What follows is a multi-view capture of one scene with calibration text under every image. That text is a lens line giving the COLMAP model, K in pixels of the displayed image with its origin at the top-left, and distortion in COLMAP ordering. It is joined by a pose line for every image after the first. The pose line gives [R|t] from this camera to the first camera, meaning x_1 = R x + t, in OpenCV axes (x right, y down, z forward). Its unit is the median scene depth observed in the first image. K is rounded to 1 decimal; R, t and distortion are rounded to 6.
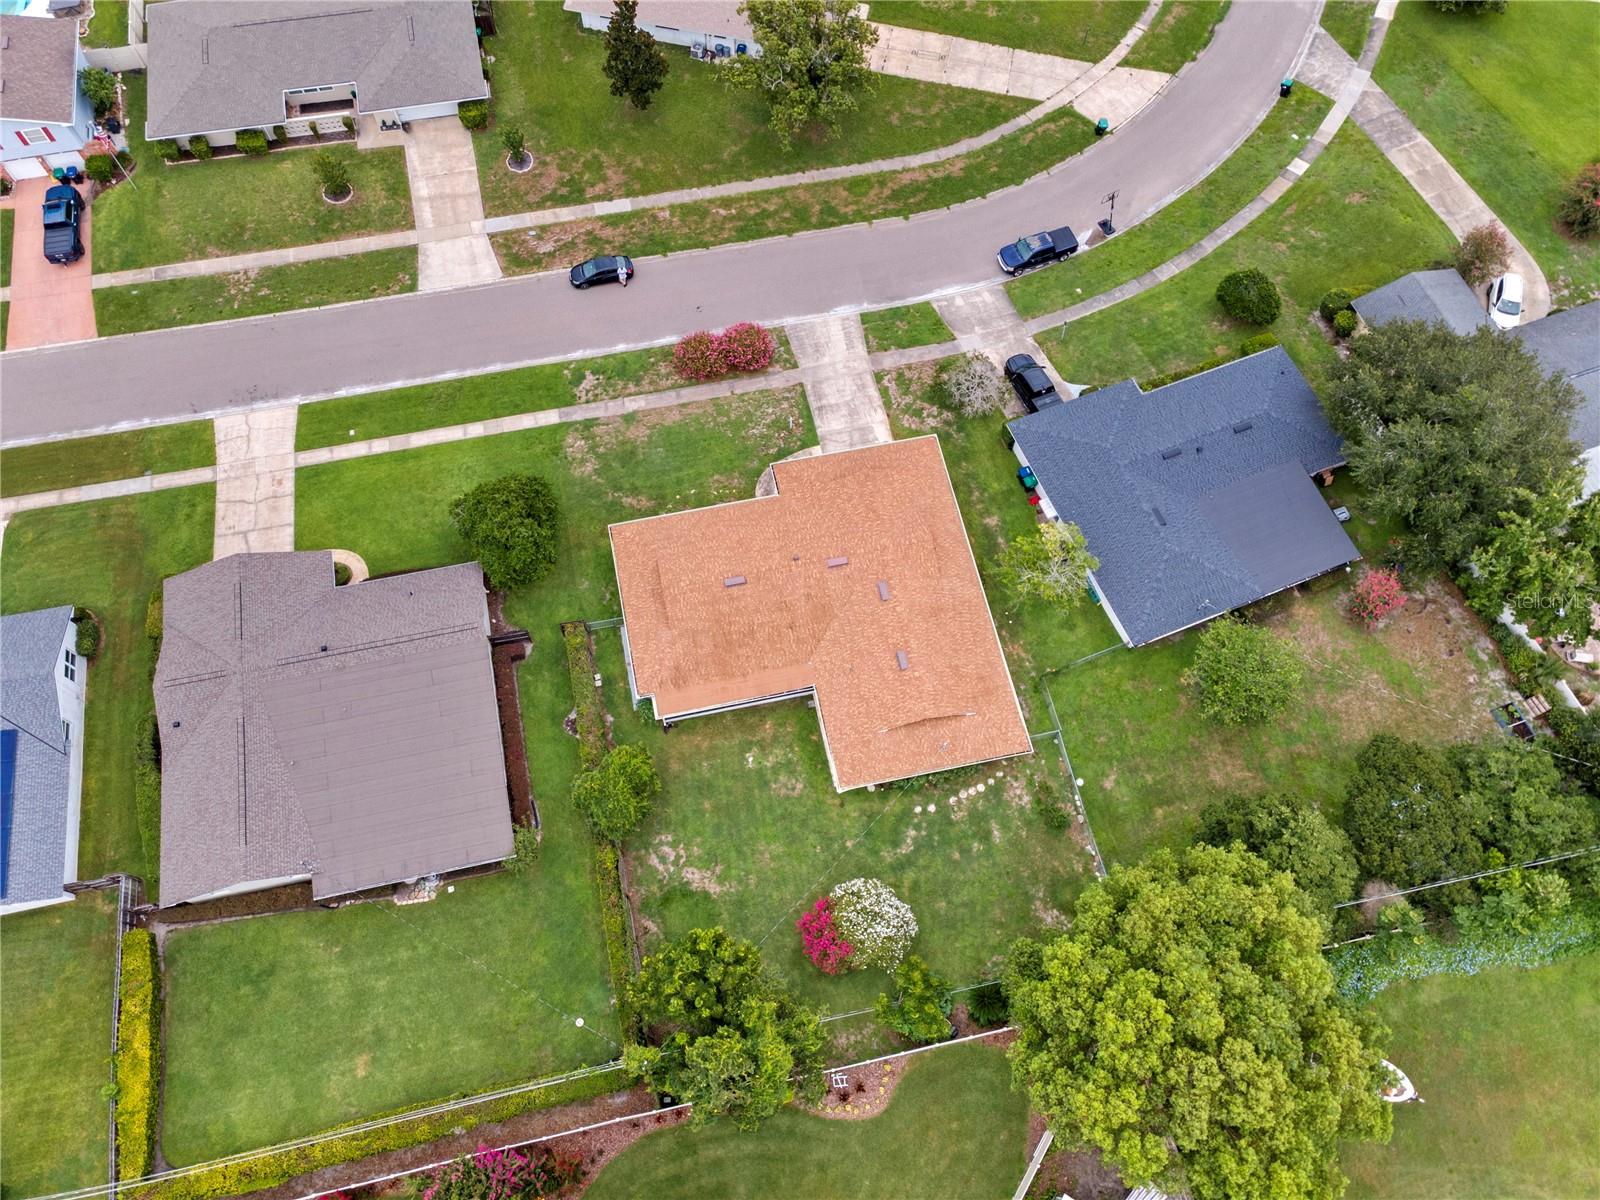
lens RADIAL K [[1200.5, 0, 799.7], [0, 1200.5, 594.2], [0, 0, 1]] dist [0.029788, 0.007490]
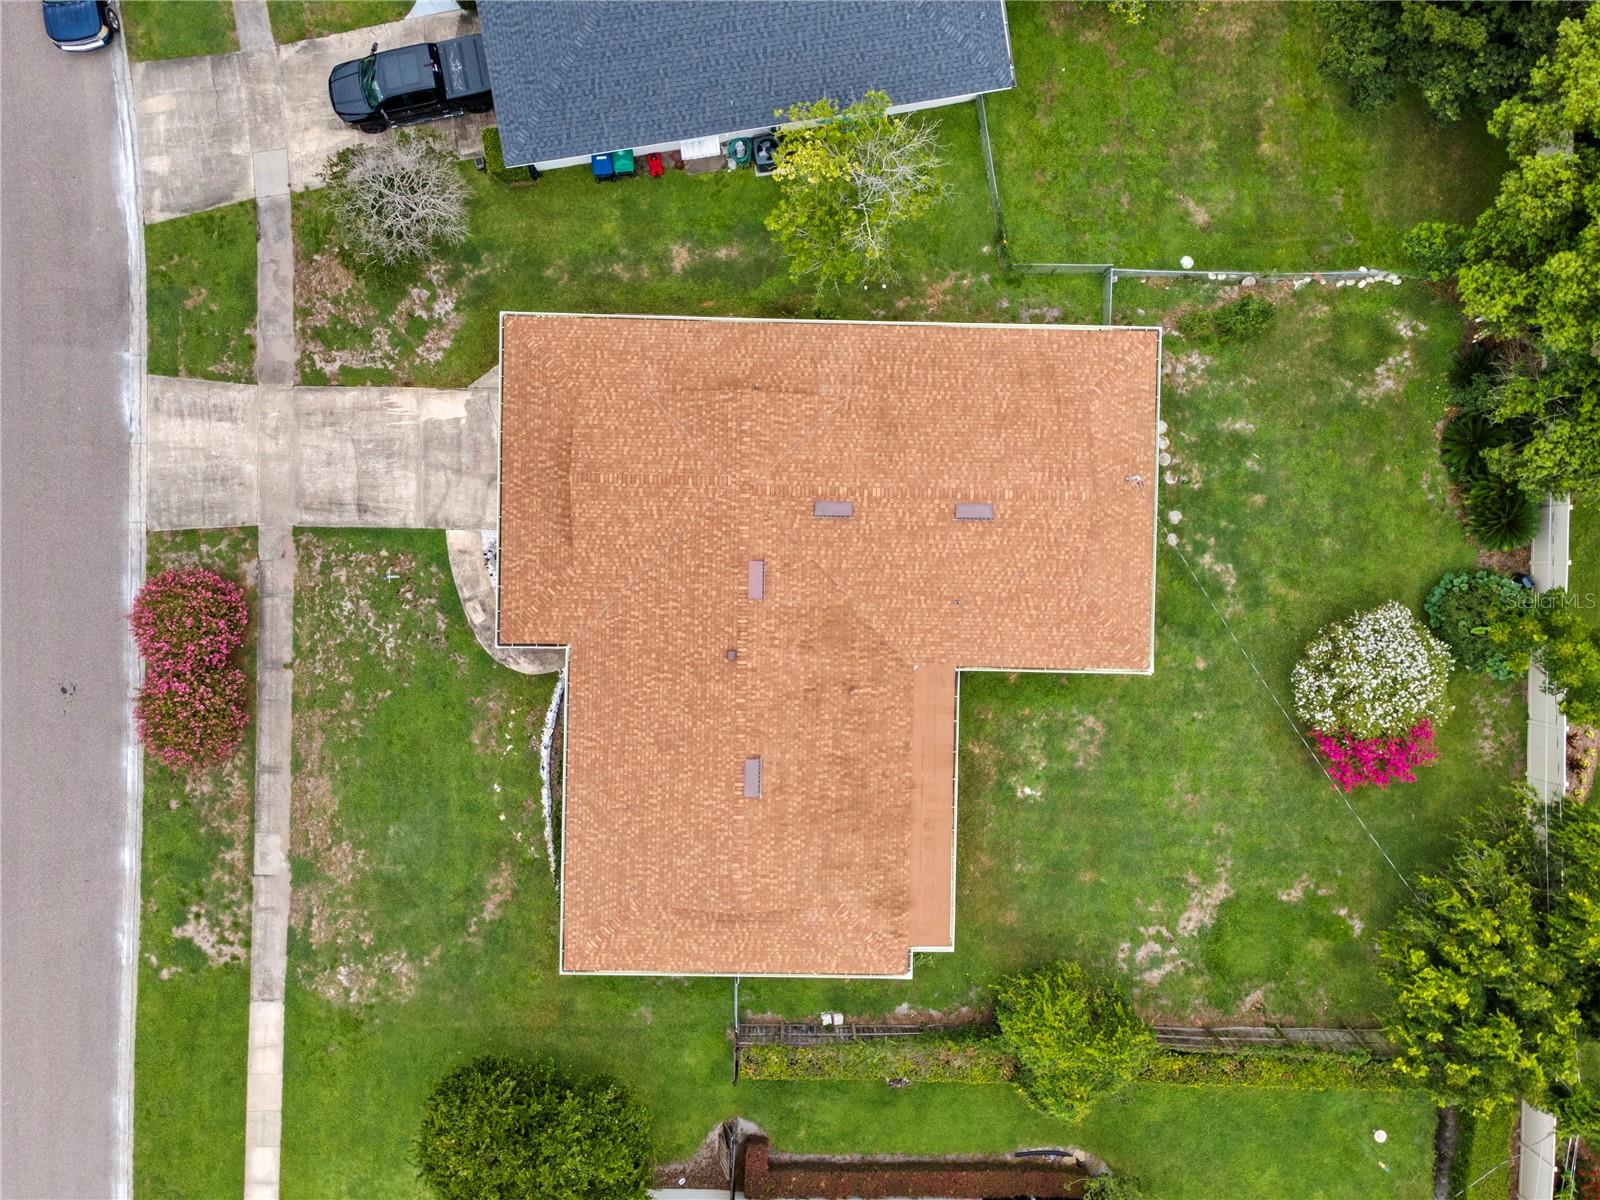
lens RADIAL K [[1200.5, 0, 799.7], [0, 1200.5, 594.2], [0, 0, 1]] dist [0.029788, 0.007490]
pose [[0.229291, -0.973008, -0.026093, 0.038347], [0.876445, 0.194726, 0.440371, -0.213508], [-0.423403, -0.123842, 0.897437, 0.457432]]
